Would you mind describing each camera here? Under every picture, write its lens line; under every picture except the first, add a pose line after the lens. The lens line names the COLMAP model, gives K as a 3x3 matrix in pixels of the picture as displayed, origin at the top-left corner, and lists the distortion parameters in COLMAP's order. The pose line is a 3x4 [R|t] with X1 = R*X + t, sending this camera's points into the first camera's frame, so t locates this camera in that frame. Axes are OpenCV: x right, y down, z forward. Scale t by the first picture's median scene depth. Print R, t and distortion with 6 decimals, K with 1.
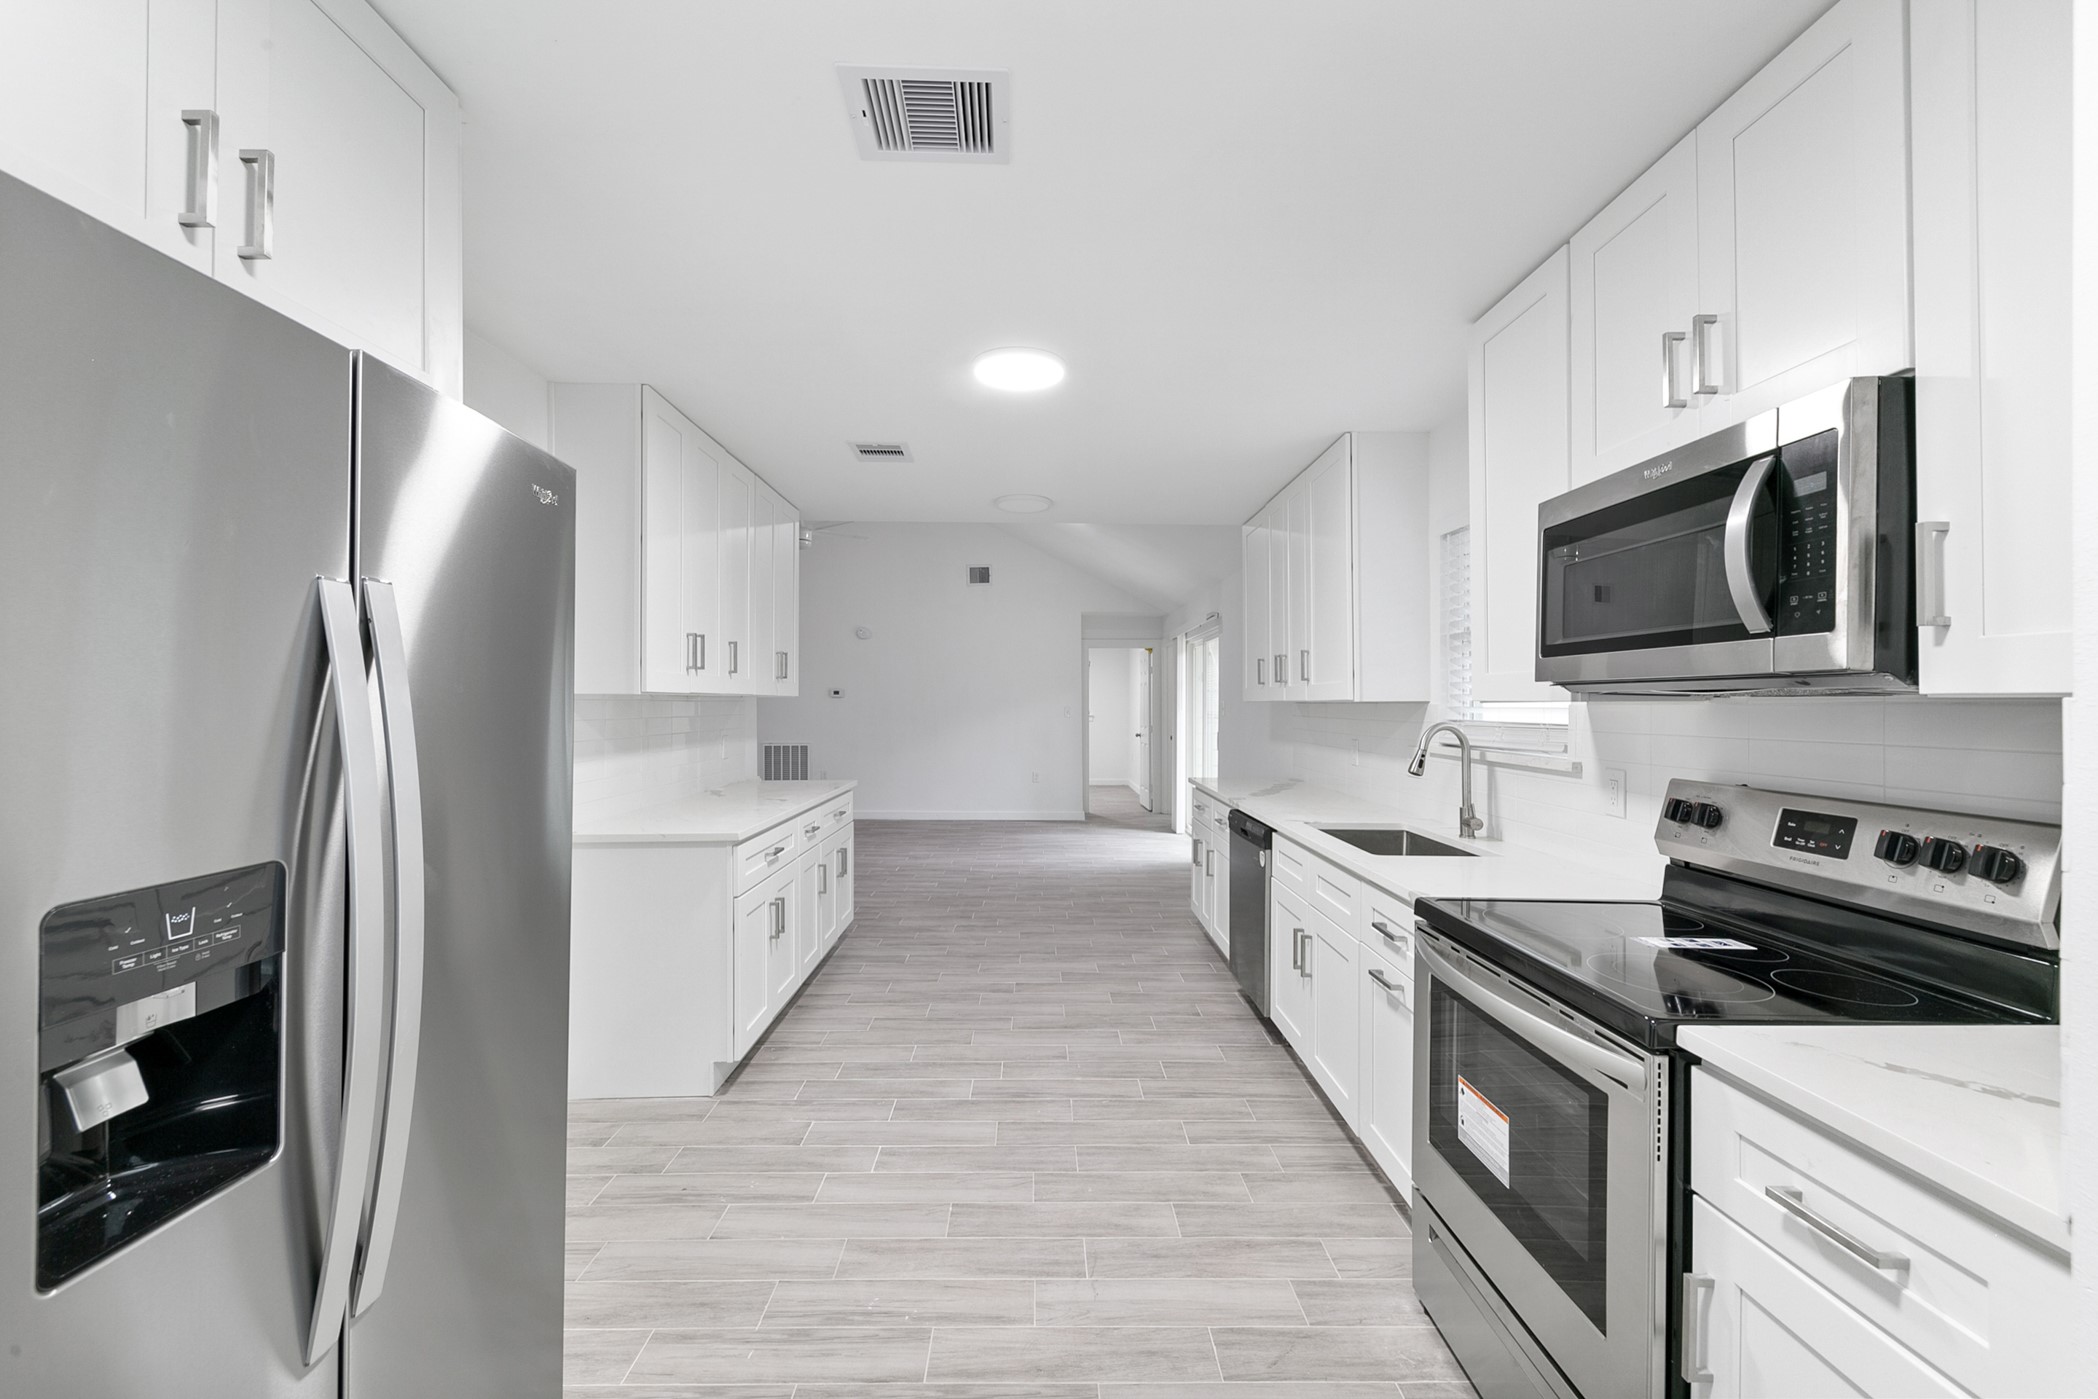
lens RADIAL K [[845.7, 0, 1048.3], [0, 845.7, 695.2], [0, 0, 1]] dist [0.014640, -0.000527]
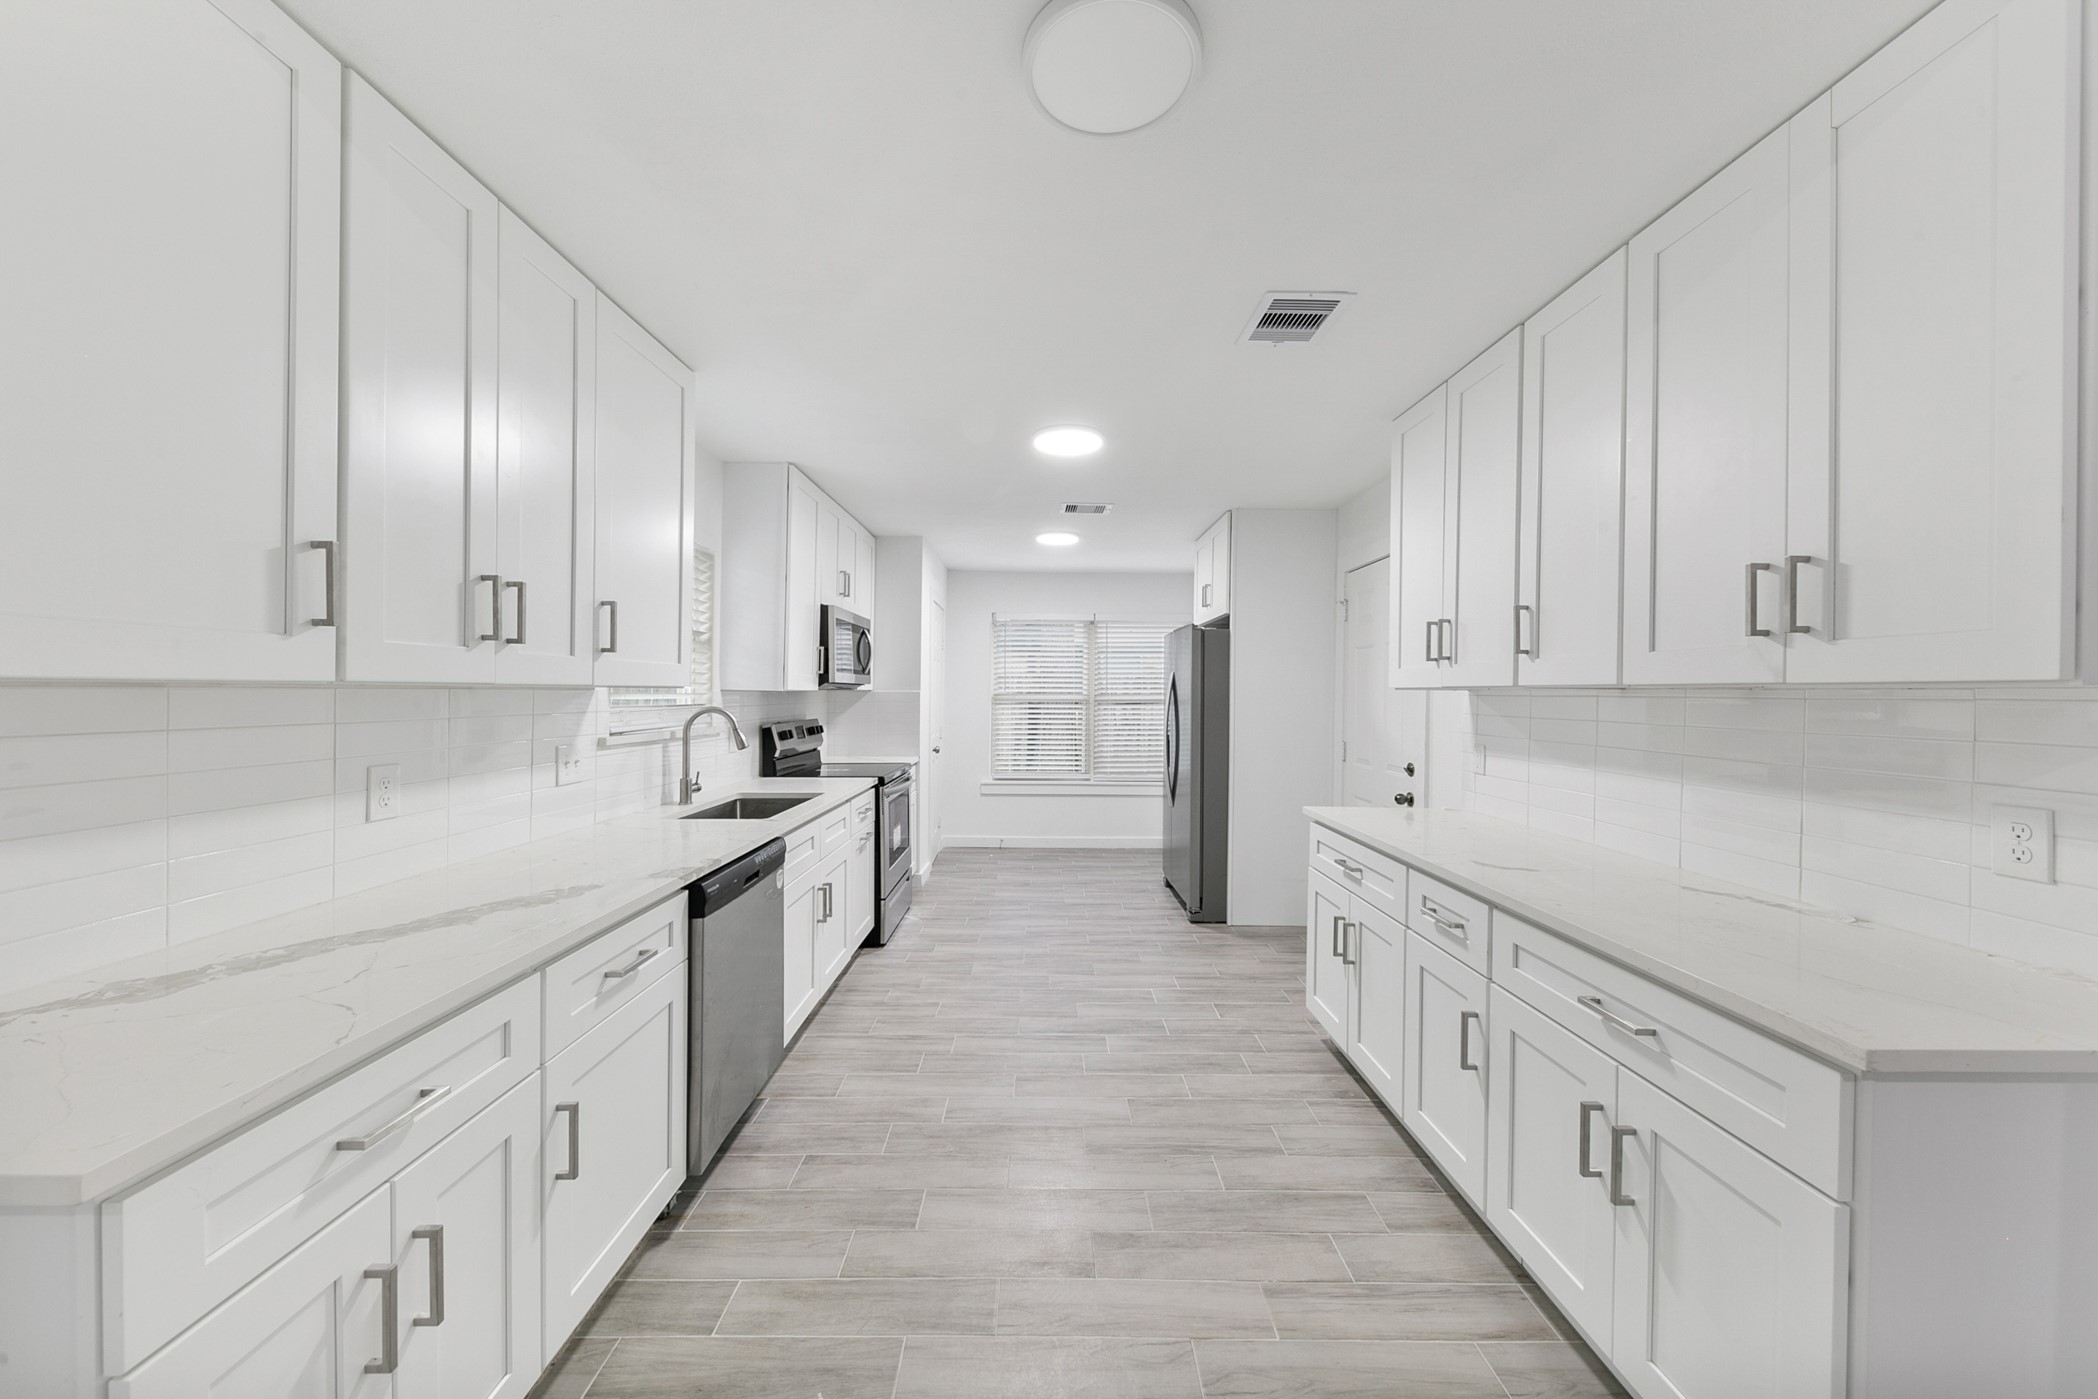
lens RADIAL K [[721.4, 0, 1043.8], [0, 721.4, 694.0], [0, 0, 1]] dist [0.001353, -0.004689]
pose [[-0.999841, -0.010955, 0.014064, -0.015189], [-0.011034, 0.999924, -0.005580, 0.013905], [-0.014002, -0.005735, -0.999886, 1.818567]]
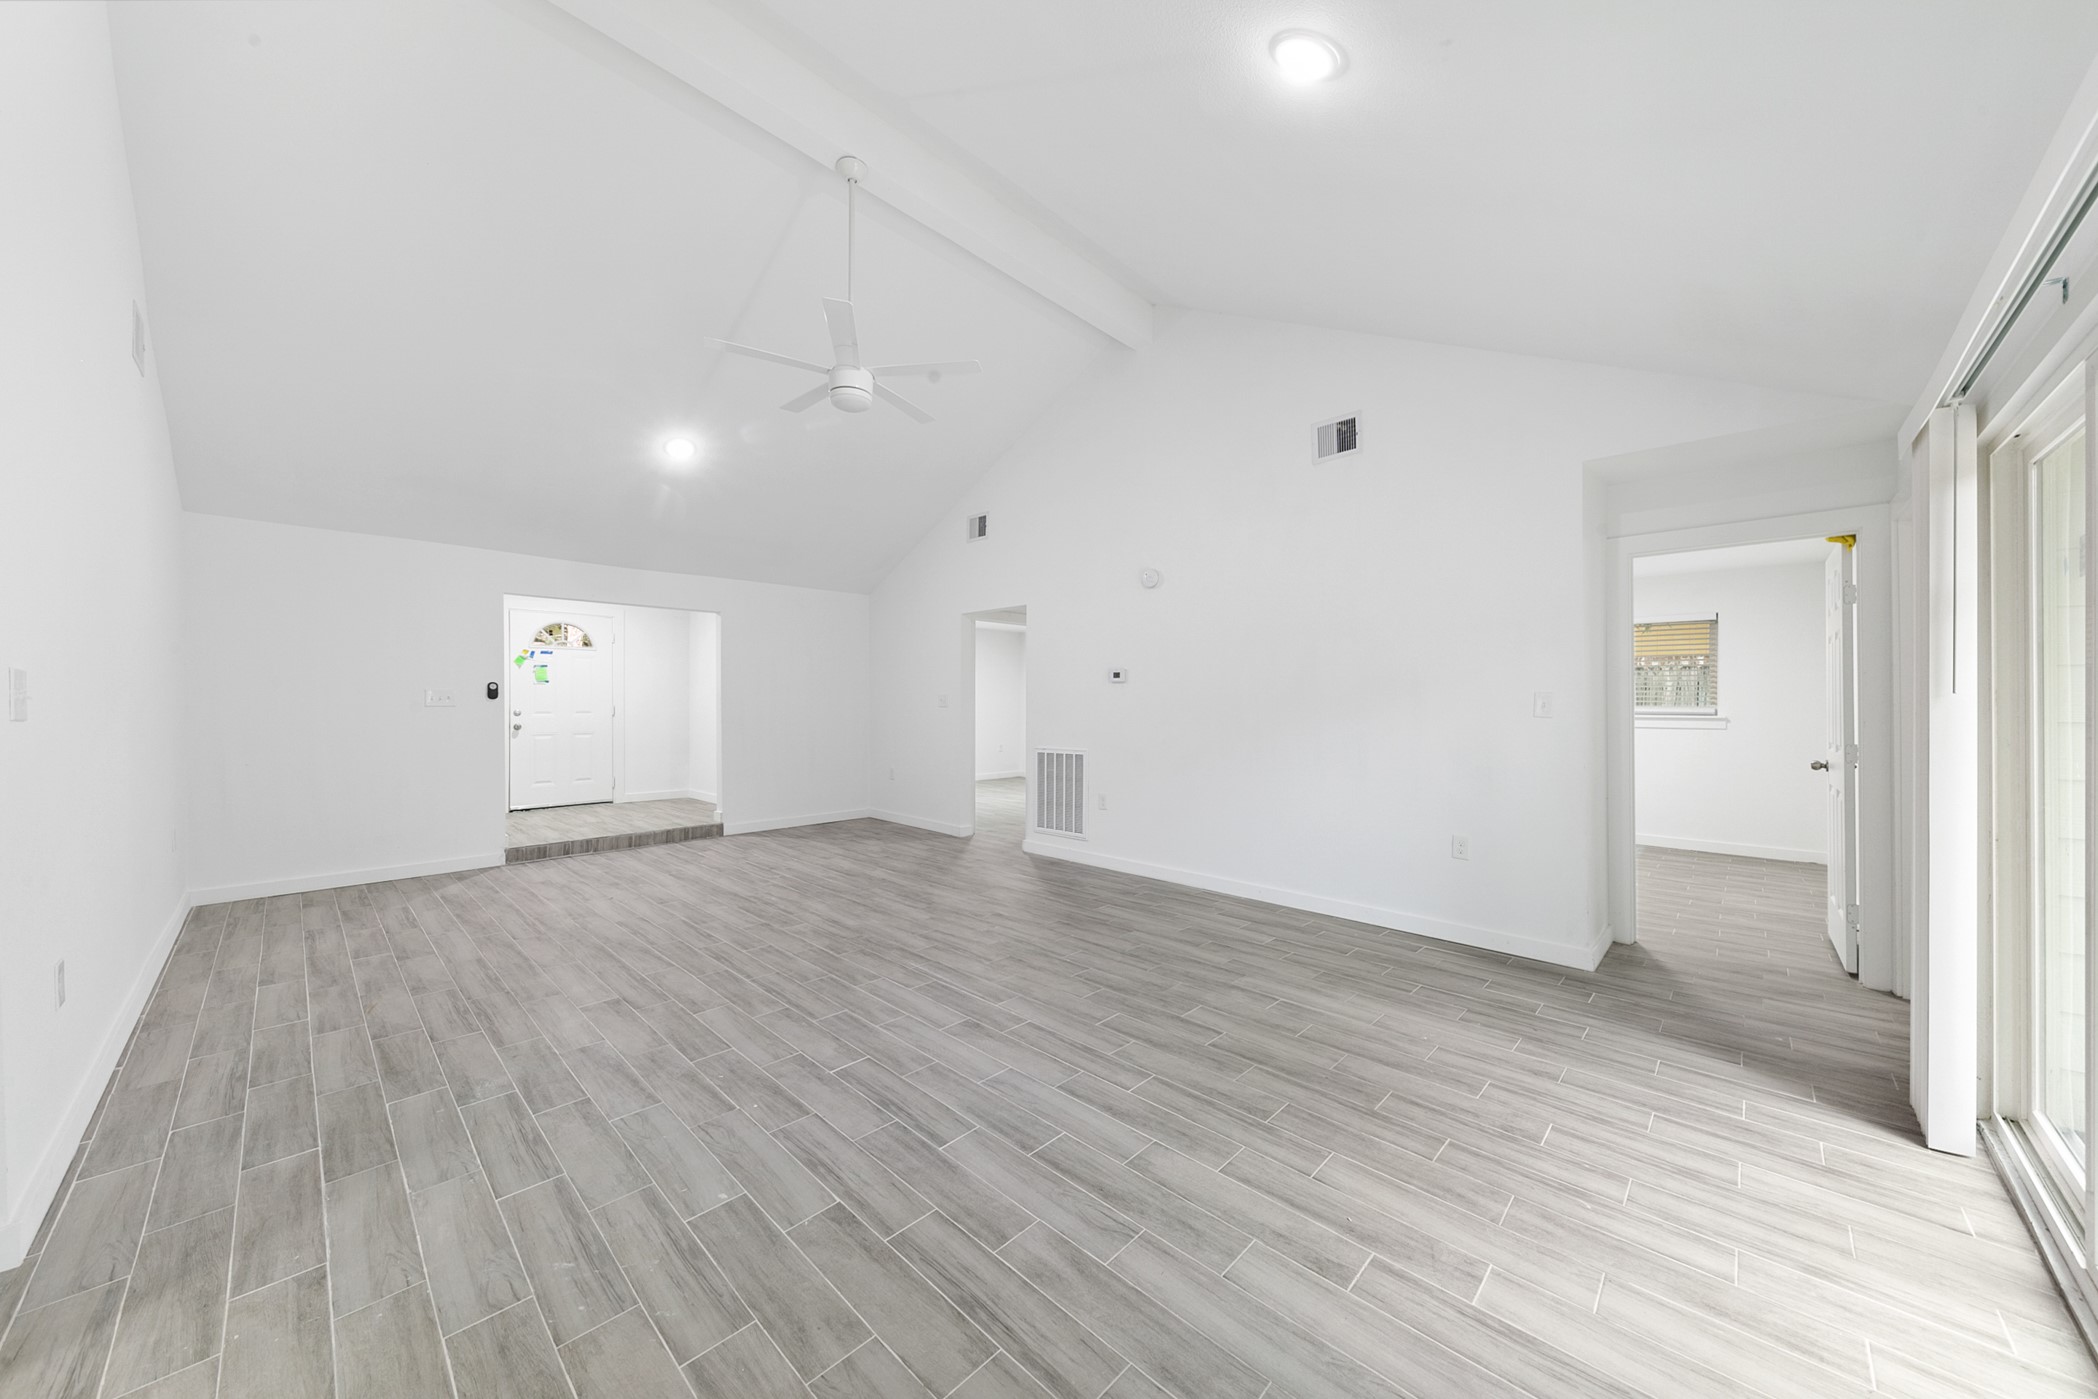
lens RADIAL K [[725.1, 0, 1051.0], [0, 725.1, 706.3], [0, 0, 1]] dist [0.011613, -0.004247]
pose [[0.711210, 0.001856, -0.702977, 0.323871], [0.004669, 0.999962, 0.007364, 0.051066], [0.702964, -0.008520, 0.711174, 1.752016]]
